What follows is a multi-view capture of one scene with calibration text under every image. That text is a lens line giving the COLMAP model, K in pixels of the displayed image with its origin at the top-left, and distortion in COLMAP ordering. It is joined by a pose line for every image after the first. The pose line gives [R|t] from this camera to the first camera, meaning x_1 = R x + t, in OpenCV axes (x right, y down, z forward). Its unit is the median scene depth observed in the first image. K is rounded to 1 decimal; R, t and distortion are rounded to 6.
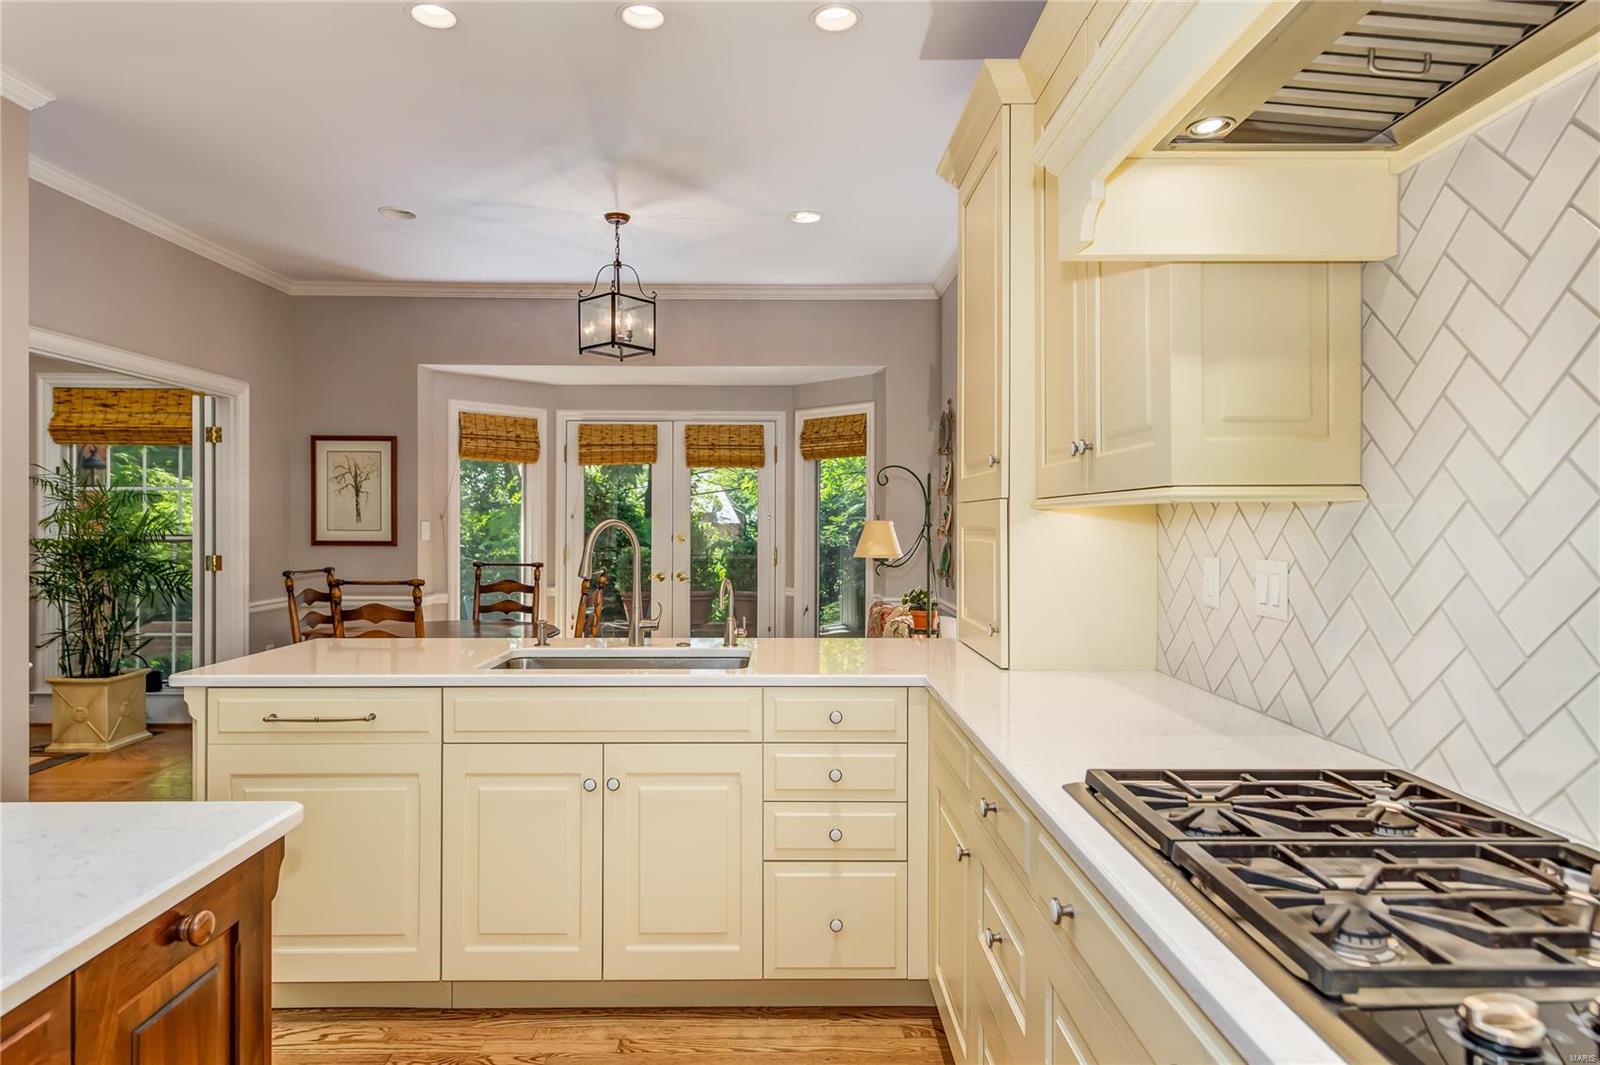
lens RADIAL K [[914.5, 0, 762.0], [0, 914.5, 520.5], [0, 0, 1]] dist [0.003968, -0.000479]
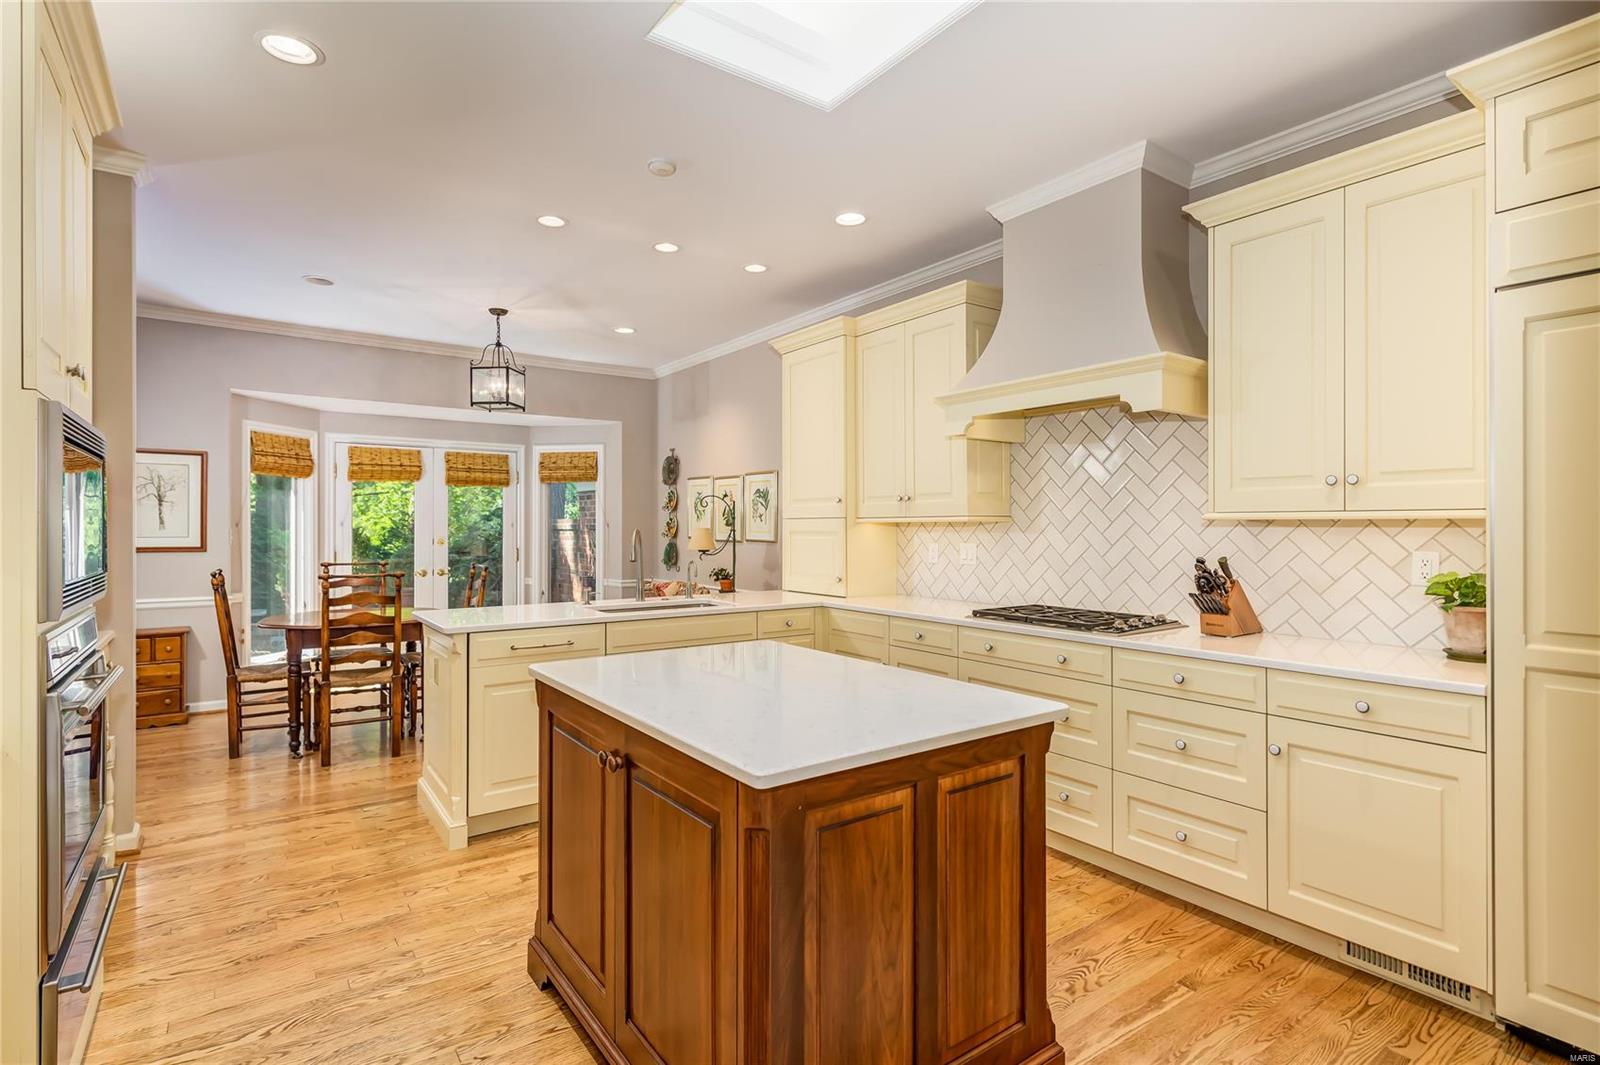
lens RADIAL K [[812.1, 0, 765.3], [0, 812.1, 526.2], [0, 0, 1]] dist [0.009689, 0.001006]
pose [[0.824952, -0.000166, 0.565203, -0.525005], [0.000339, 1.000000, -0.000201, -0.002147], [-0.565203, 0.000357, 0.824952, -0.254868]]
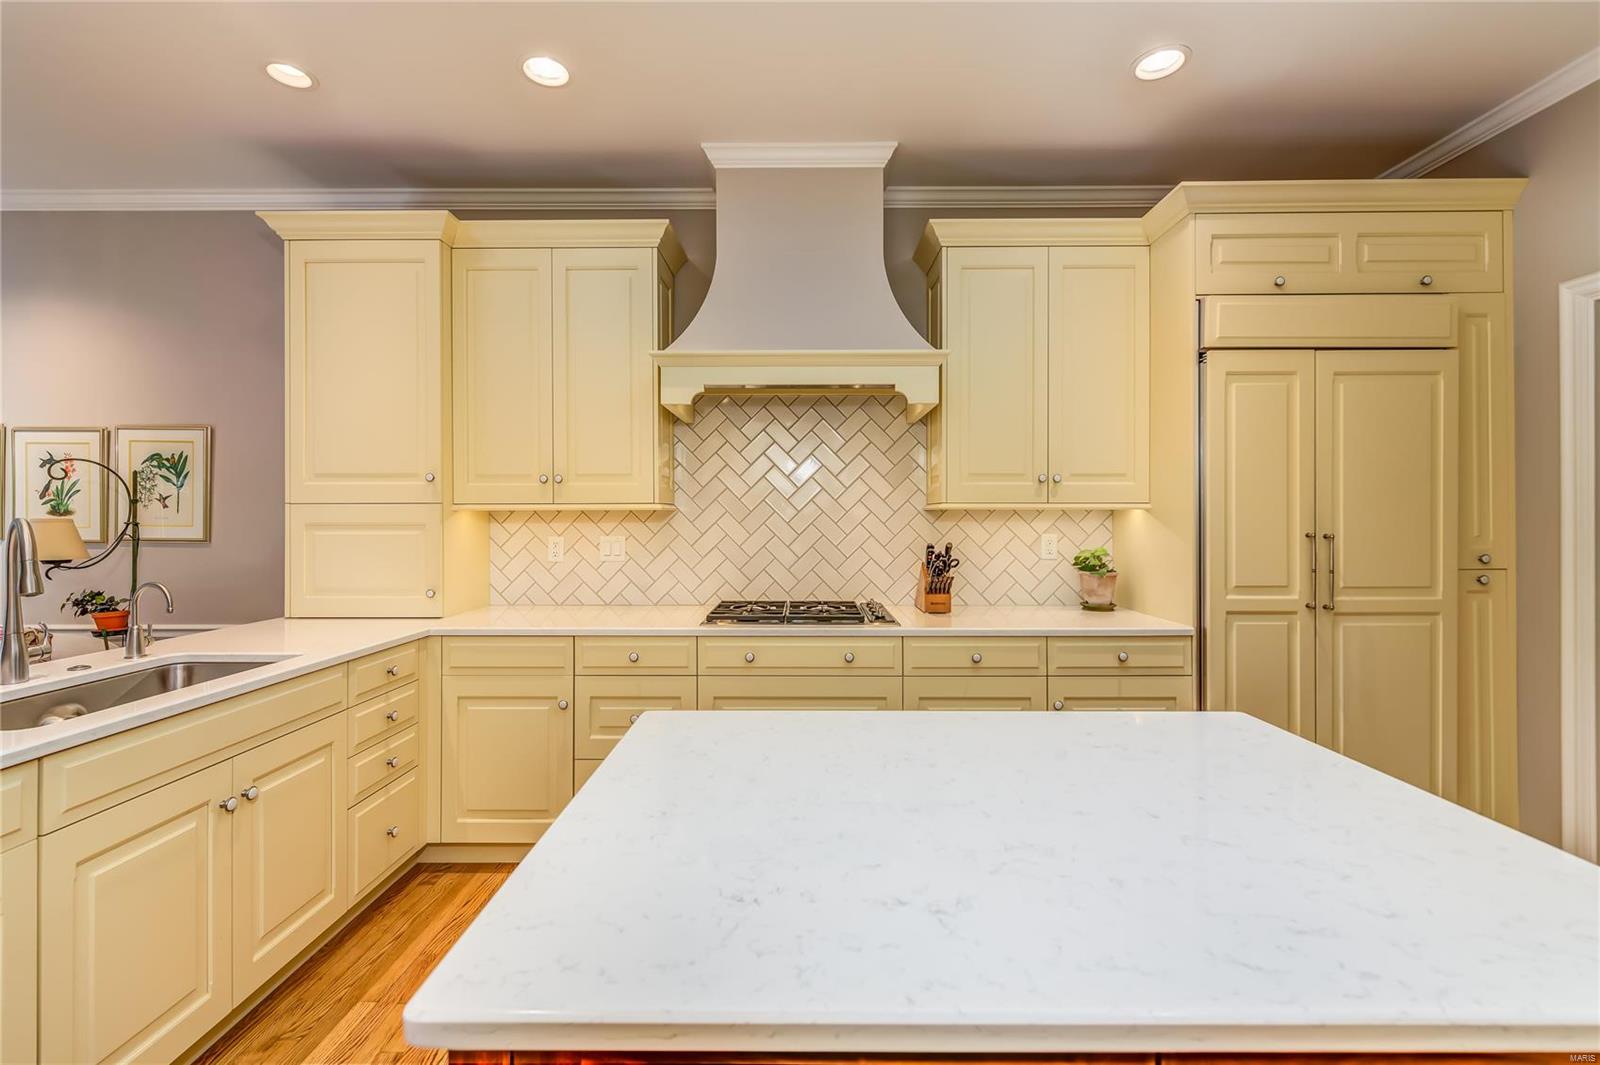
lens RADIAL K [[688.2, 0, 814.1], [0, 688.2, 517.4], [0, 0, 1]] dist [0.004512, -0.000178]
pose [[-0.013065, -0.005298, 0.999901, -0.472376], [0.000388, 0.999986, 0.005304, -0.003966], [-0.999915, 0.000457, -0.013063, 0.220316]]
